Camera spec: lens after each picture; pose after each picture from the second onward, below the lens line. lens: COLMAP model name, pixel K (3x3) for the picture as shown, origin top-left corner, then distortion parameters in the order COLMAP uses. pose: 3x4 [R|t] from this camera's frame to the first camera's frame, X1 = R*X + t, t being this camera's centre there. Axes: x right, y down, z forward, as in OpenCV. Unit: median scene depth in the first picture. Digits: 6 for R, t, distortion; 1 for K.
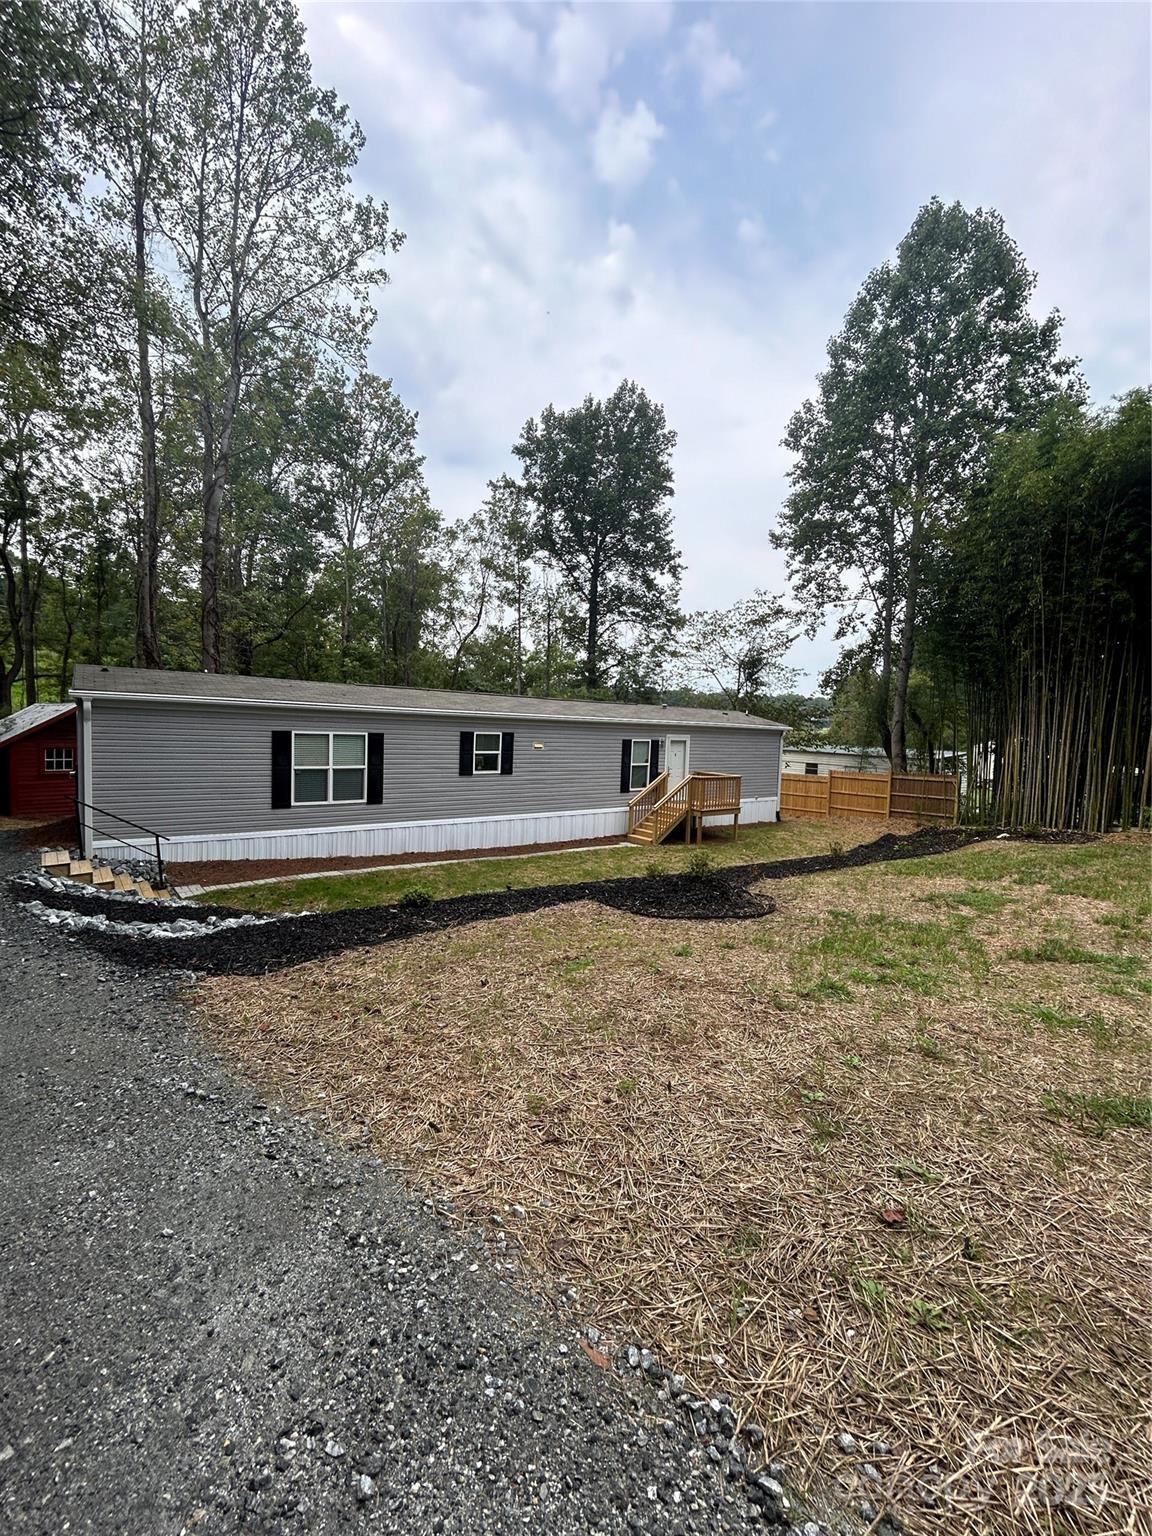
lens RADIAL K [[624.9, 0, 576.0], [0, 624.9, 768.0], [0, 0, 1]] dist [-0.008192, -0.000021]
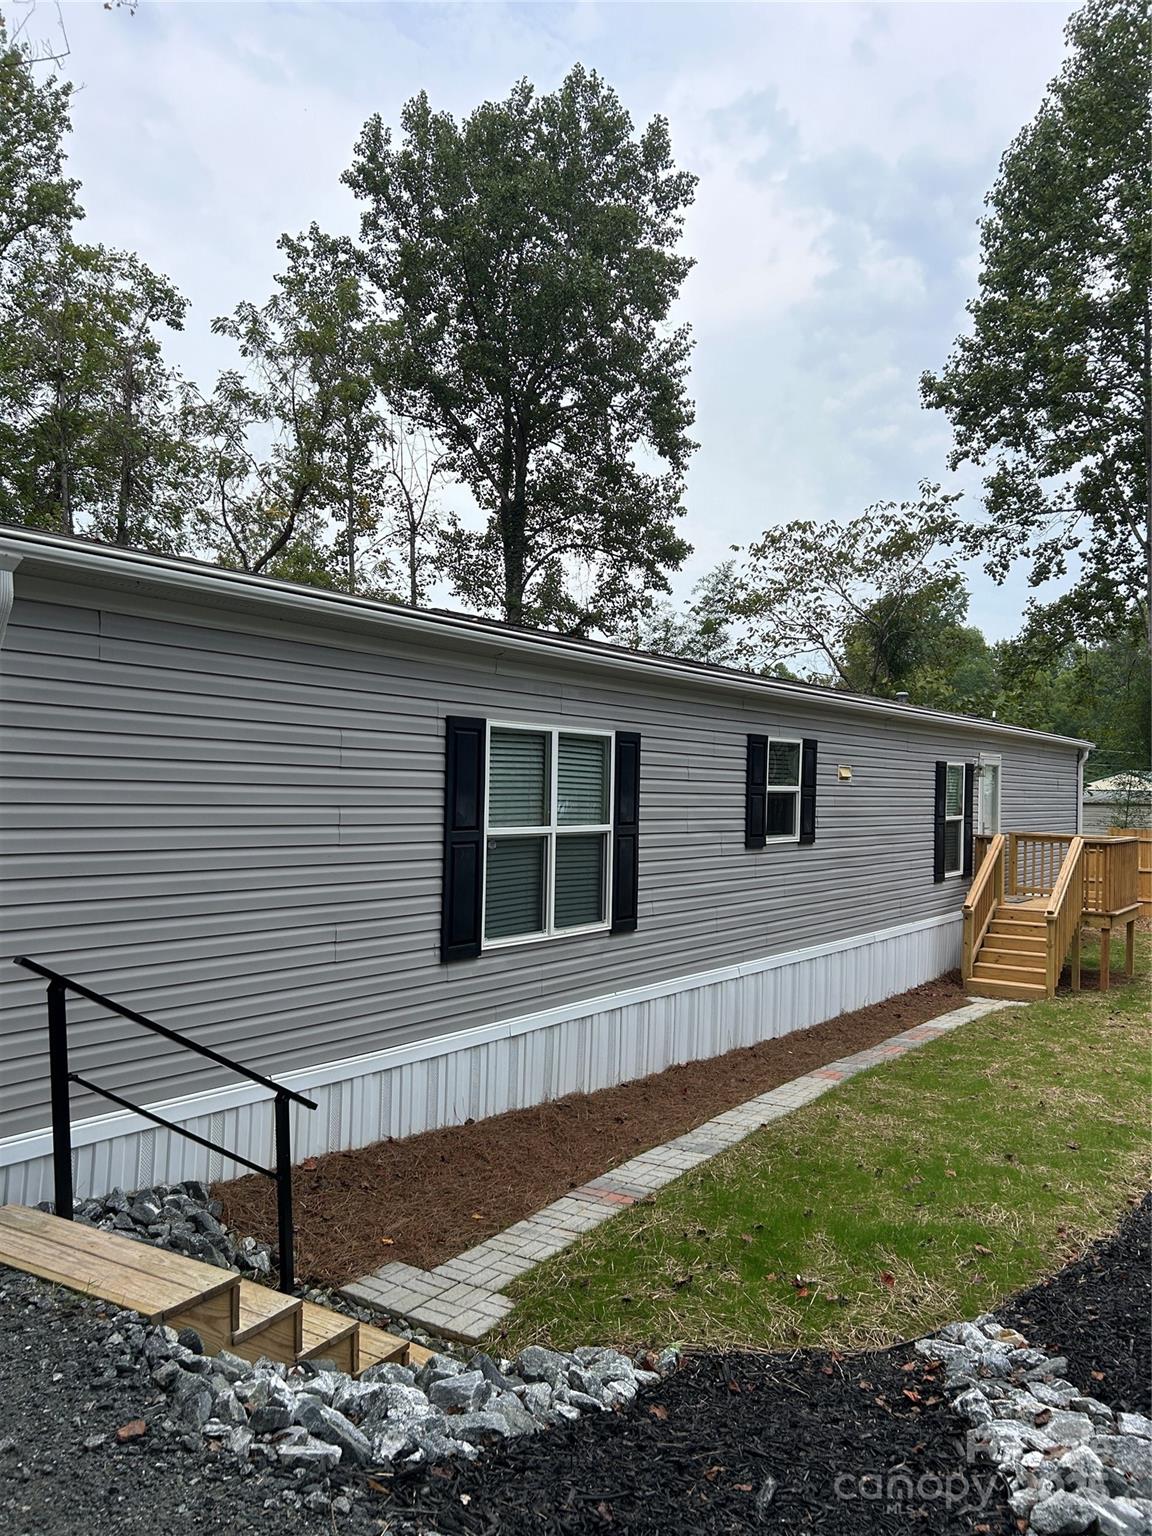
lens RADIAL K [[1185.8, 0, 576.0], [0, 1185.8, 768.0], [0, 0, 1]] dist [0.008184, 0.000198]
pose [[0.955187, -0.017034, 0.295513, -0.223342], [0.040258, 0.996542, -0.072683, 0.004969], [-0.293253, 0.081323, 0.952570, 0.148504]]
